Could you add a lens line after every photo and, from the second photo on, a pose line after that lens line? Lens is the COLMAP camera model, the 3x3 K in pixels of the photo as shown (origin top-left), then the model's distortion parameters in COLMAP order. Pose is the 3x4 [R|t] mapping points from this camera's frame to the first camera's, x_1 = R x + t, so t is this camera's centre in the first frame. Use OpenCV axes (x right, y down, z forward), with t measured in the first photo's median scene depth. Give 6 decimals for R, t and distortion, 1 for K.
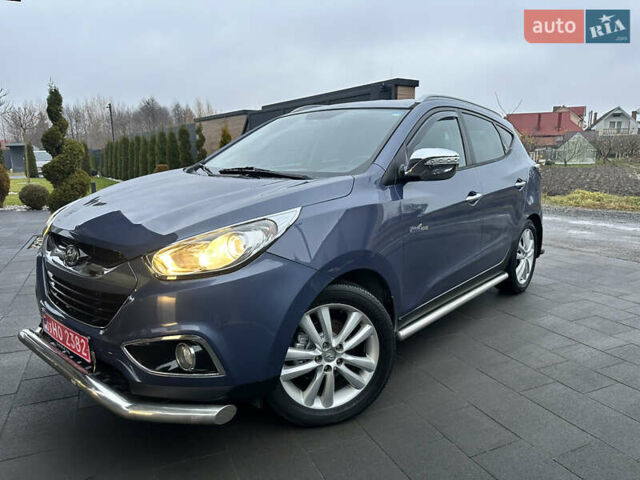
lens RADIAL K [[468.9, 0, 318.3], [0, 468.9, 248.7], [0, 0, 1]] dist [-0.000811, -0.005291]
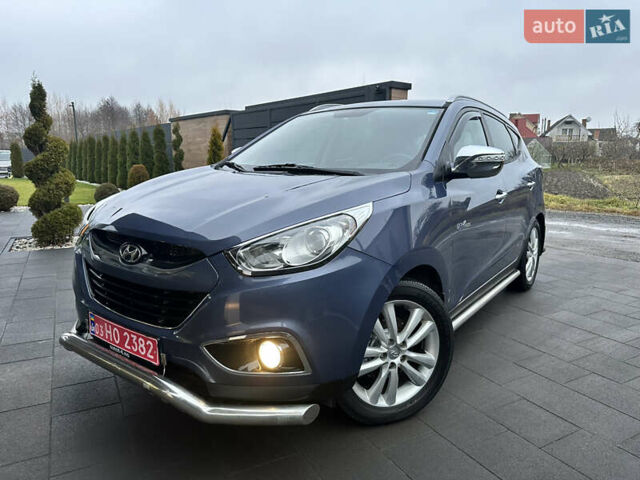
lens RADIAL K [[468.9, 0, 318.3], [0, 468.9, 248.7], [0, 0, 1]] dist [-0.000811, -0.005291]
pose [[0.996318, -0.006791, 0.085467, -0.158483], [0.007395, 0.999950, -0.006758, 0.010029], [-0.085417, 0.007365, 0.996318, 0.016380]]
